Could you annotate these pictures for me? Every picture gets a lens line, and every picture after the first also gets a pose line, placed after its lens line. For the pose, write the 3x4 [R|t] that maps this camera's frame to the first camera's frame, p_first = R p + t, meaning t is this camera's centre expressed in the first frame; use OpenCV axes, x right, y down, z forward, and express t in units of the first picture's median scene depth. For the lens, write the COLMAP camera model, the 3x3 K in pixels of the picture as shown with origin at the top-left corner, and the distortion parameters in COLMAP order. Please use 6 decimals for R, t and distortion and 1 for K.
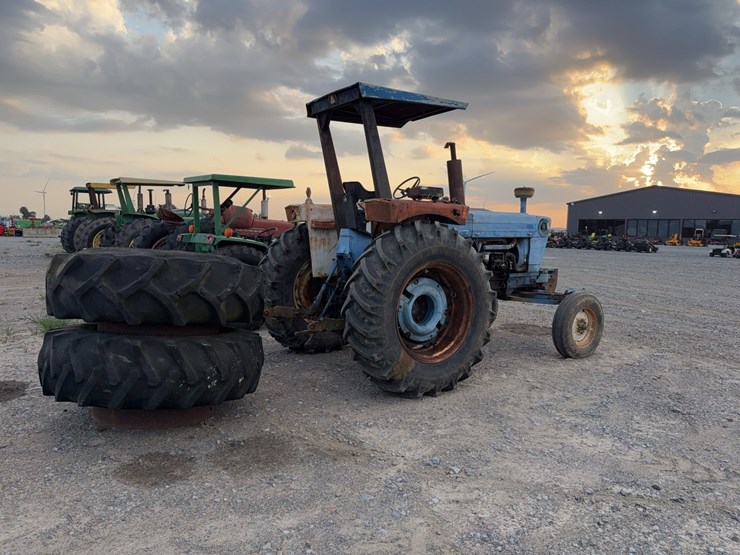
lens RADIAL K [[527.3, 0, 371.2], [0, 527.3, 281.9], [0, 0, 1]] dist [0.045669, -0.056694]
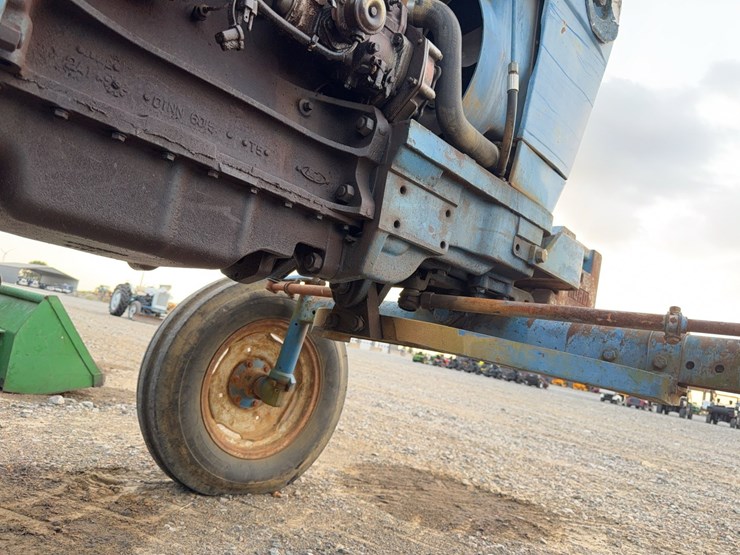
lens RADIAL K [[527.3, 0, 363.3], [0, 527.3, 279.6], [0, 0, 1]] dist [0.045669, -0.056694]
pose [[0.969168, 0.181788, 0.166330, 0.031382], [-0.143628, 0.965295, -0.218120, 0.007497], [-0.200209, 0.187505, 0.961644, 0.117526]]
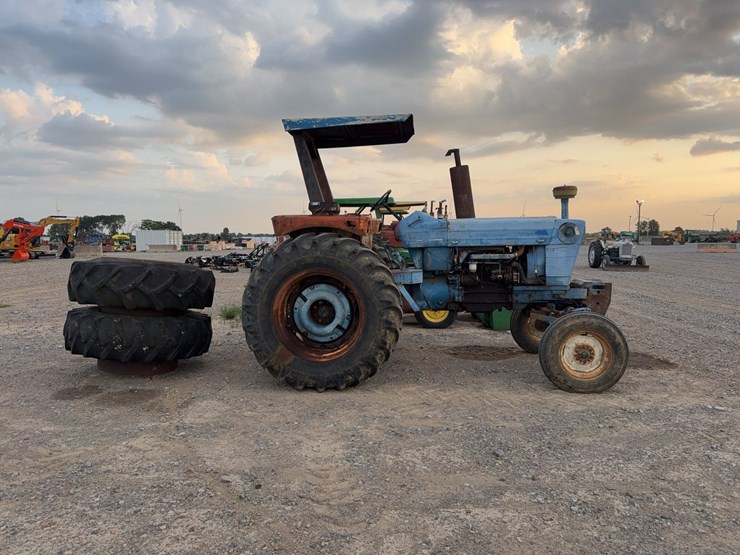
lens RADIAL K [[527.3, 0, 369.0], [0, 527.3, 283.0], [0, 0, 1]] dist [0.045669, -0.056694]
pose [[0.758870, 0.028111, -0.650636, 0.087724], [-0.040633, 0.999165, -0.004222, -0.000941], [0.649974, 0.029641, 0.759378, 0.021857]]
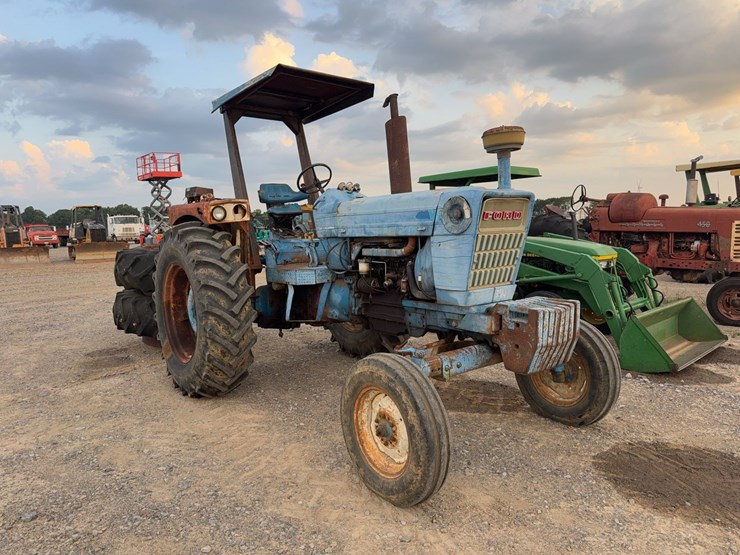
lens RADIAL K [[527.3, 0, 369.5], [0, 527.3, 272.7], [0, 0, 1]] dist [0.045669, -0.056694]
pose [[0.046260, 0.064901, -0.996819, 0.110703], [-0.071356, 0.995553, 0.061508, -0.010270], [0.996378, 0.068283, 0.050686, 0.124634]]
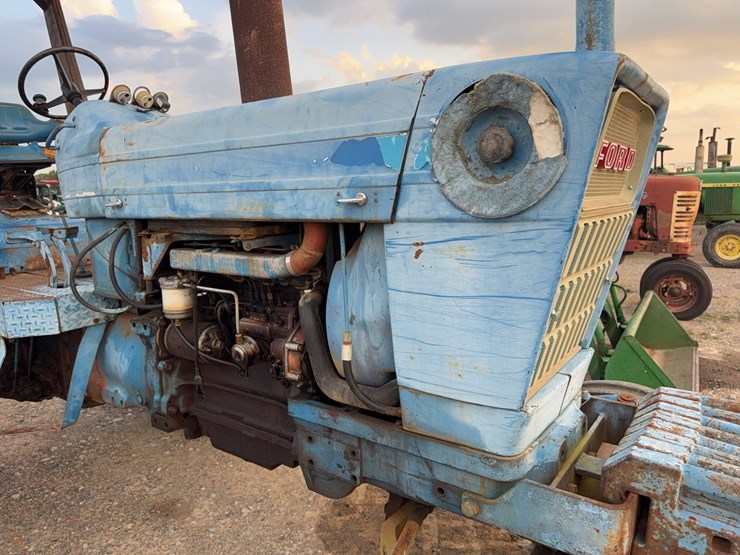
lens RADIAL K [[527.3, 0, 374.5], [0, 527.3, 281.0], [0, 0, 1]] dist [0.045669, -0.056694]
pose [[0.323243, 0.128535, -0.937546, 0.061221], [-0.069216, 0.991290, 0.112039, -0.011396], [0.943781, 0.028677, 0.329325, 0.128570]]
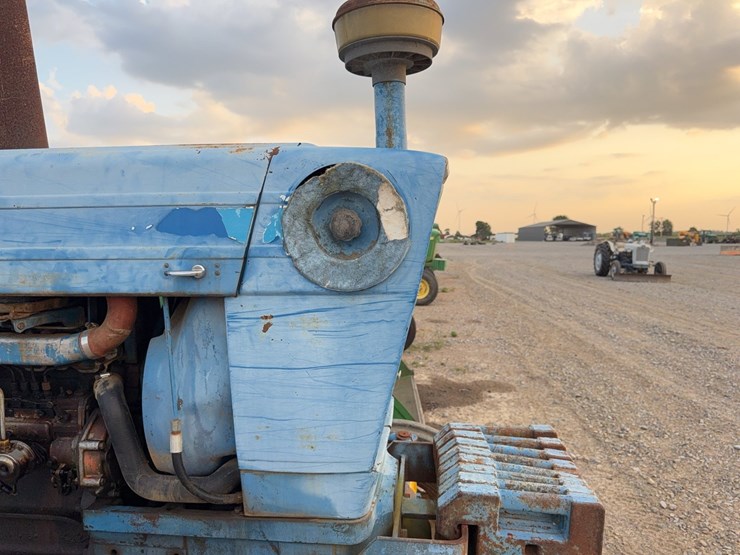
lens RADIAL K [[527.3, 0, 374.6], [0, 527.3, 274.7], [0, 0, 1]] dist [0.045669, -0.056694]
pose [[0.751829, 0.026437, -0.658828, 0.058685], [-0.048933, 0.998678, -0.015766, -0.012160], [0.657540, 0.044092, 0.752128, 0.124370]]
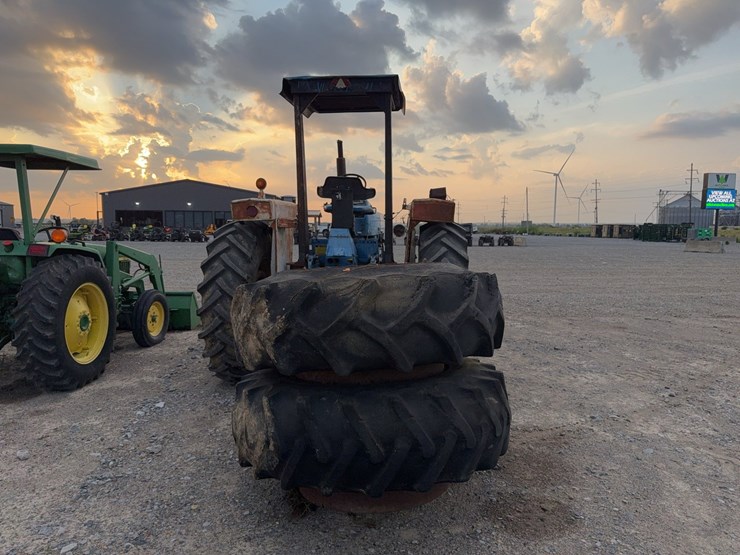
lens RADIAL K [[527.3, 0, 374.8], [0, 527.3, 270.0], [0, 0, 1]] dist [0.045669, -0.056694]
pose [[0.630443, -0.082309, 0.771859, -0.079237], [0.085512, 0.995675, 0.036331, -0.006569], [-0.771511, 0.043099, 0.634754, 0.041411]]
